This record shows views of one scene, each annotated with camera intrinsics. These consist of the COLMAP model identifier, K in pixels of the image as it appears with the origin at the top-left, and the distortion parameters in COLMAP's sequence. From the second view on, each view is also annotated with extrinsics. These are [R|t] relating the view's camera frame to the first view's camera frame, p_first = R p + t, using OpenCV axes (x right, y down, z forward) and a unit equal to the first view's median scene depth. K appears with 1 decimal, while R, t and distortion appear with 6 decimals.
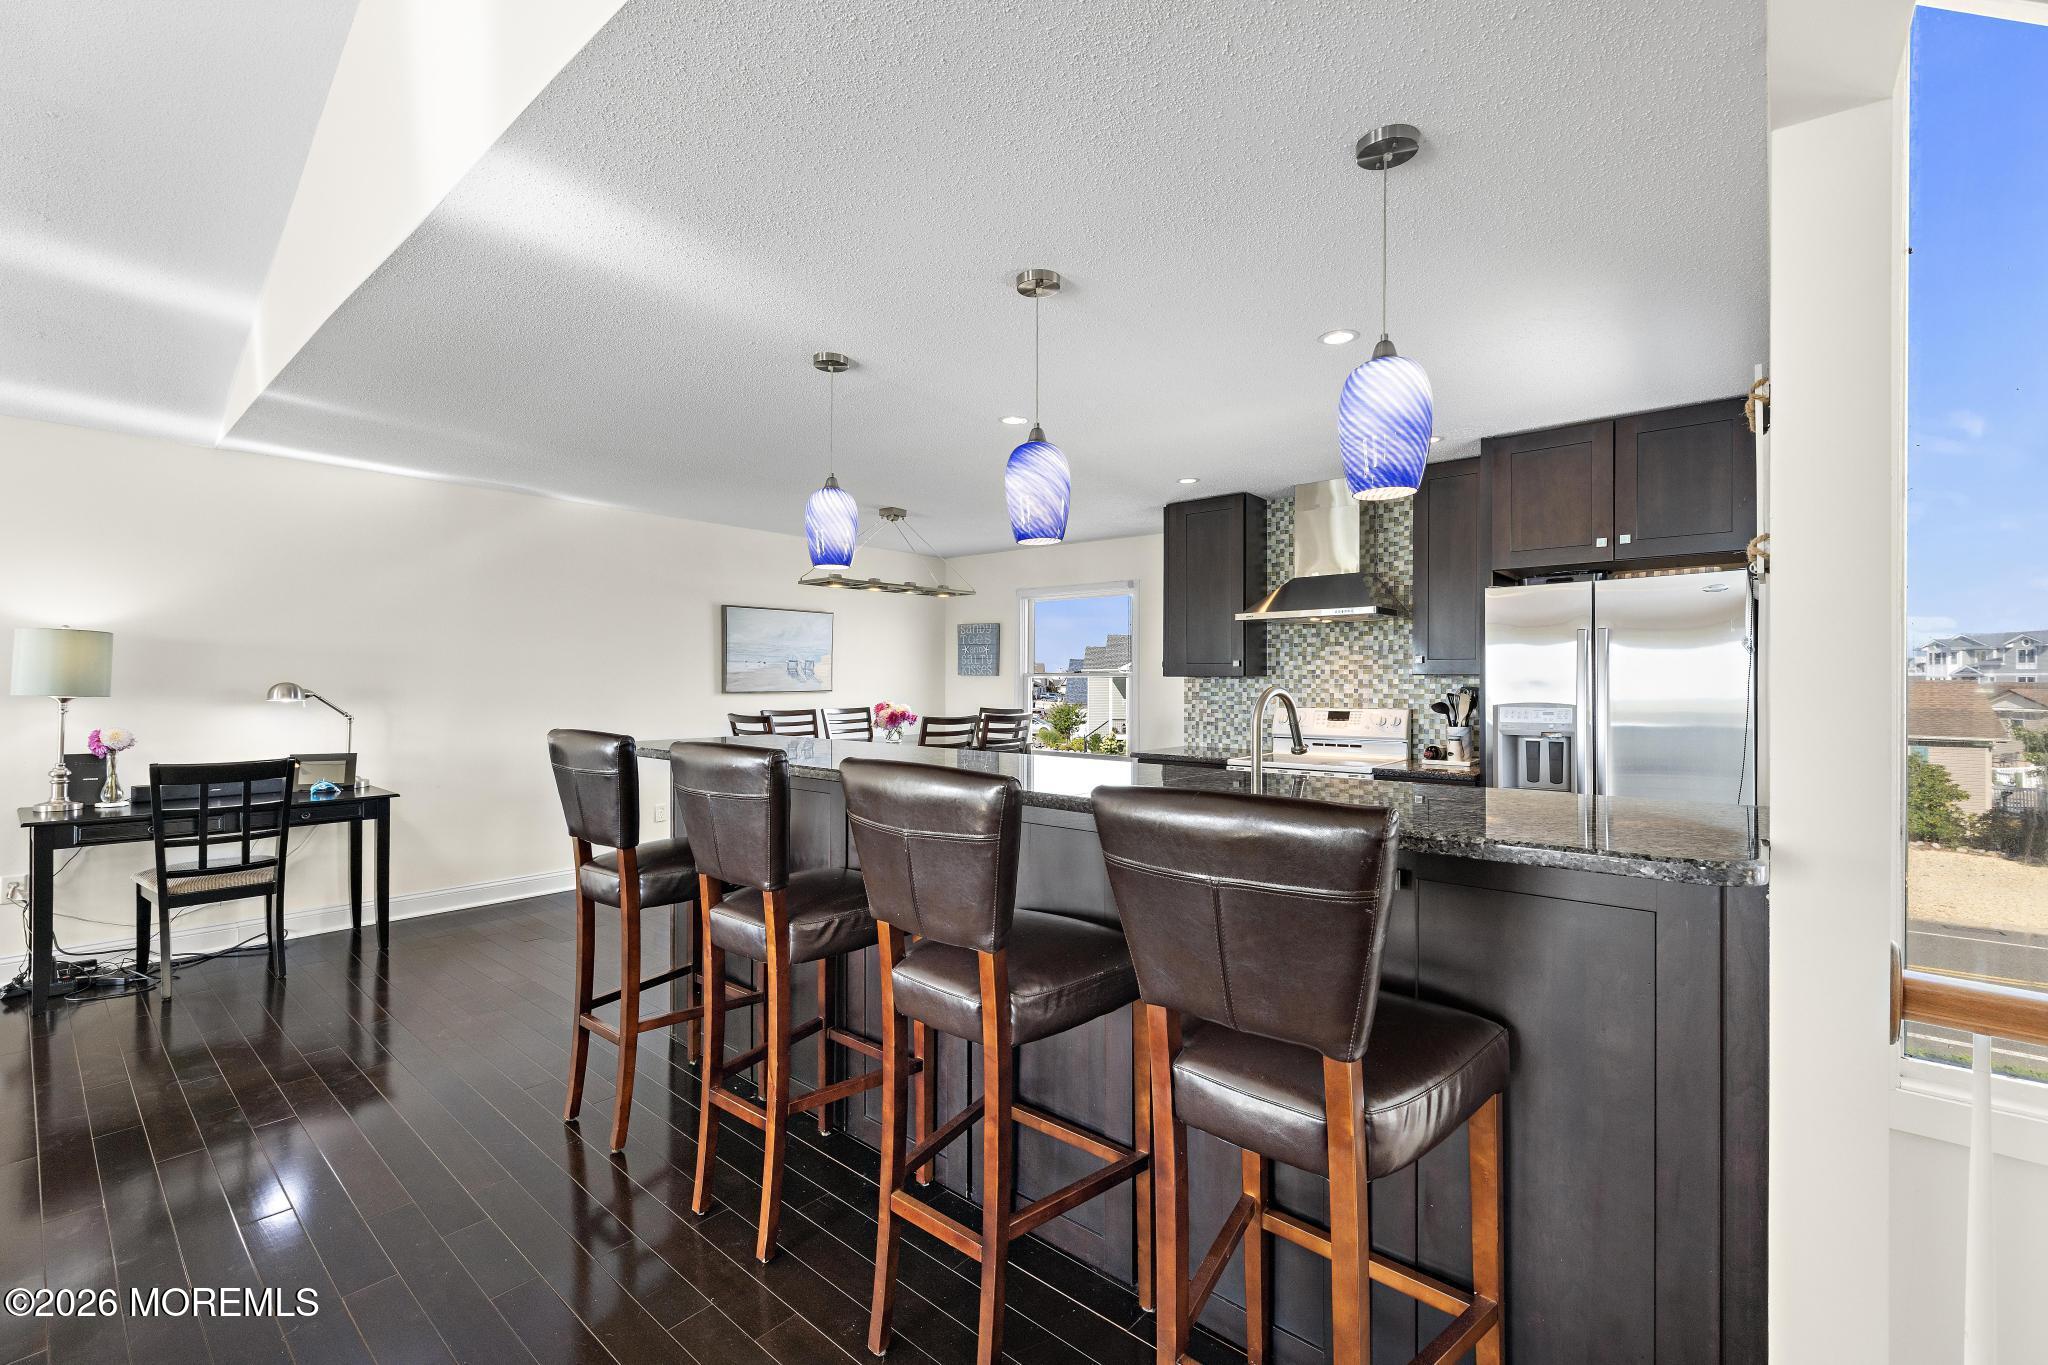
lens RADIAL K [[849.6, 0, 1037.8], [0, 849.6, 688.9], [0, 0, 1]] dist [0.003545, -0.000937]
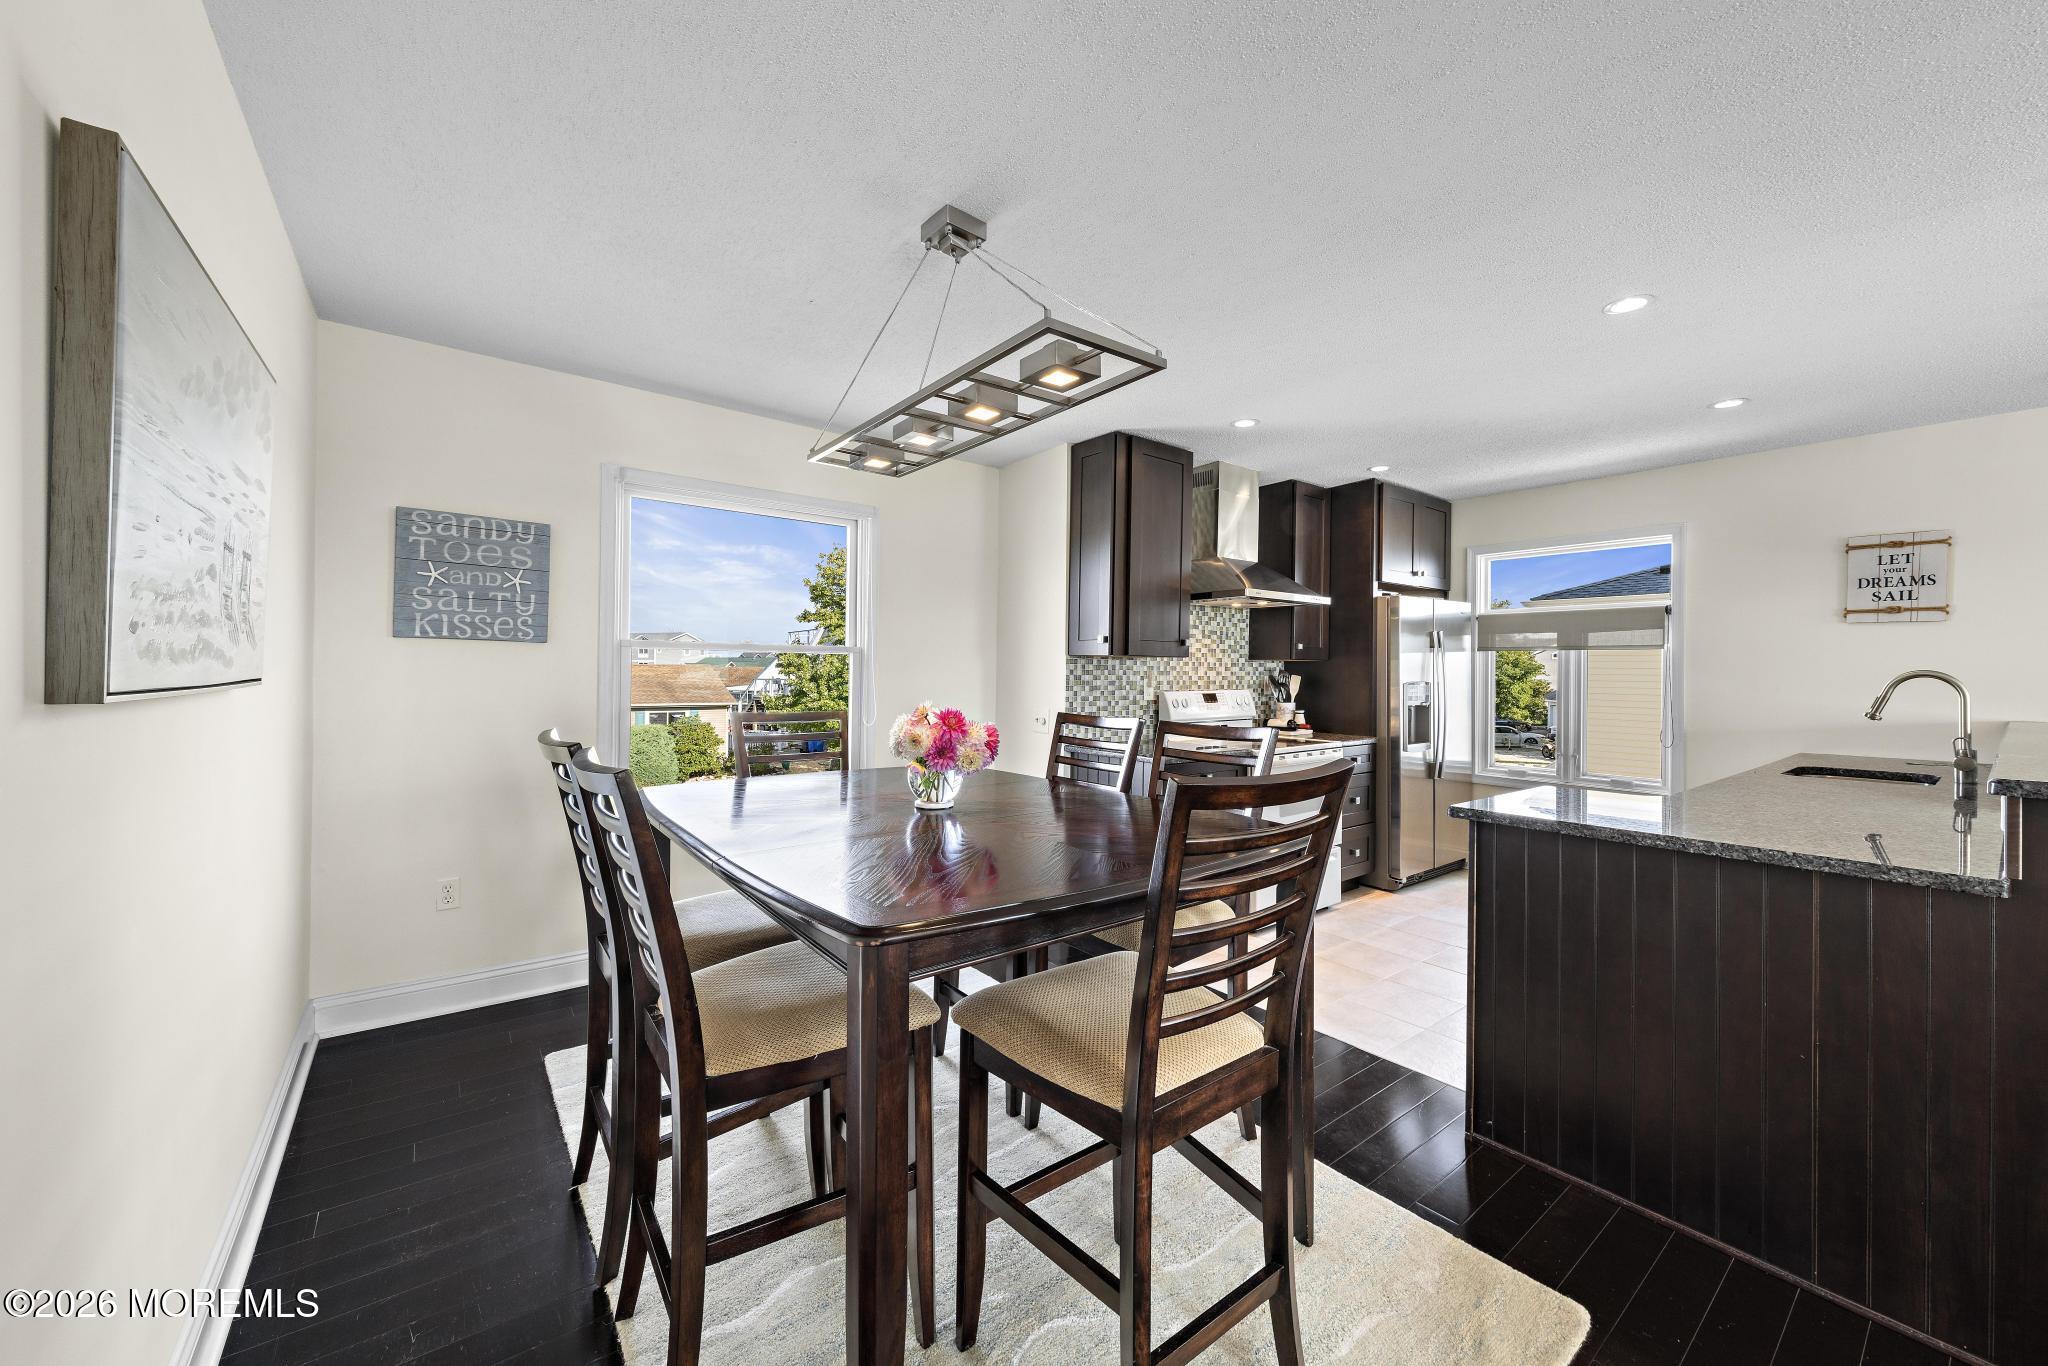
lens RADIAL K [[813.3, 0, 1038.4], [0, 813.3, 670.9], [0, 0, 1]] dist [0.007546, -0.001356]
pose [[0.201872, -0.000467, 0.979412, -0.645181], [0.000105, 1.000000, 0.000456, -0.001059], [-0.979412, 0.000011, 0.201872, 1.025004]]
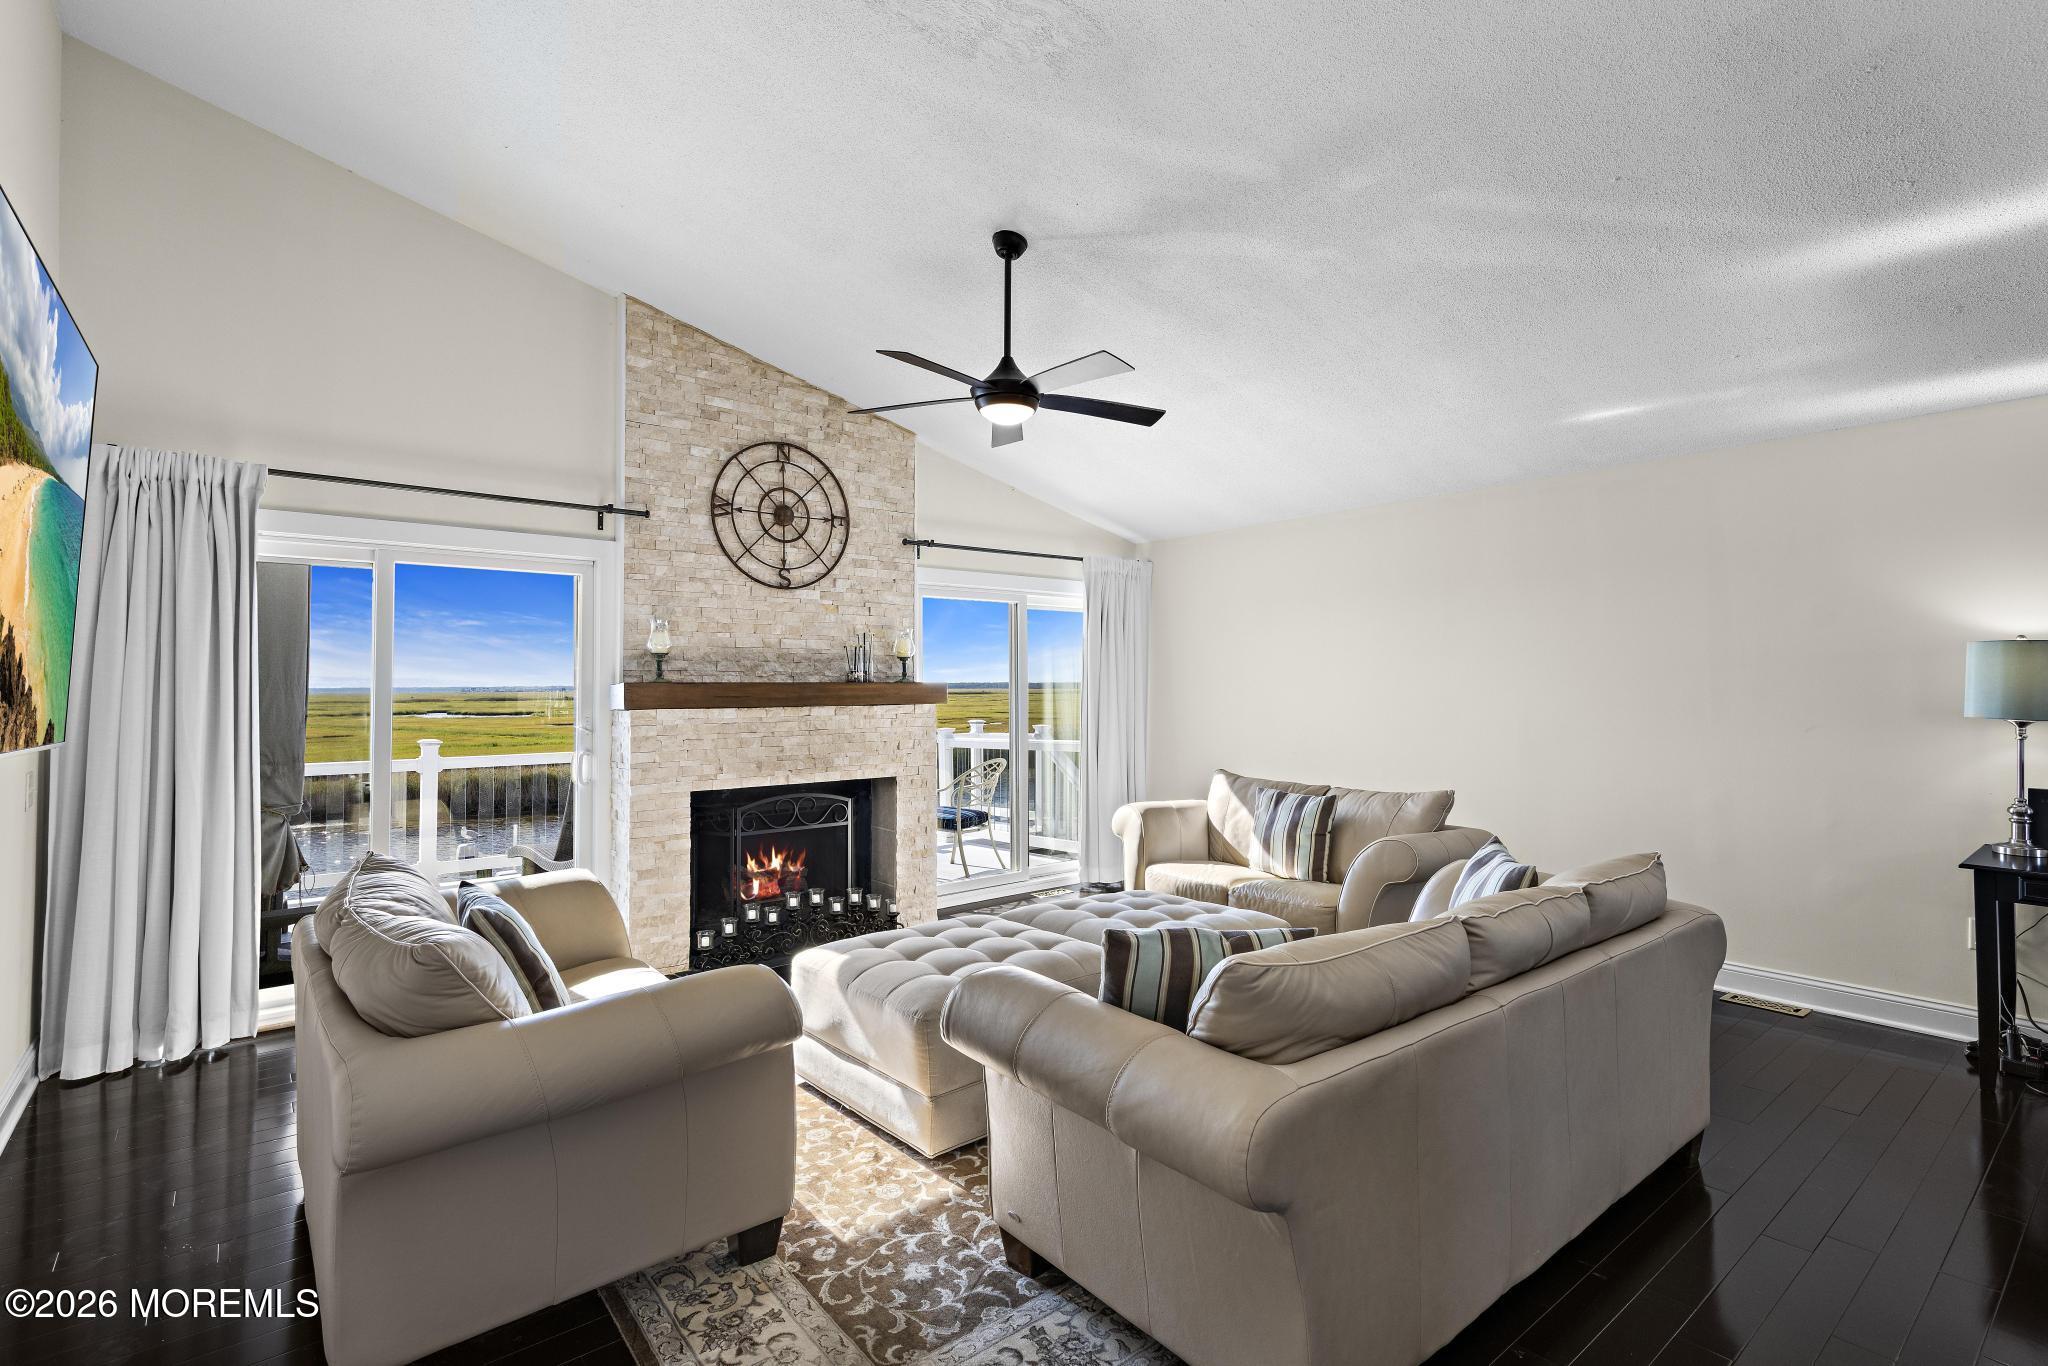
lens RADIAL K [[971.9, 0, 1044.7], [0, 971.9, 666.3], [0, 0, 1]] dist [0.005406, -0.000759]
pose [[-0.176439, -0.026341, -0.983959, -0.018890], [-0.002147, 0.999650, -0.026376, -0.011293], [0.984309, -0.002541, -0.176433, 0.157118]]
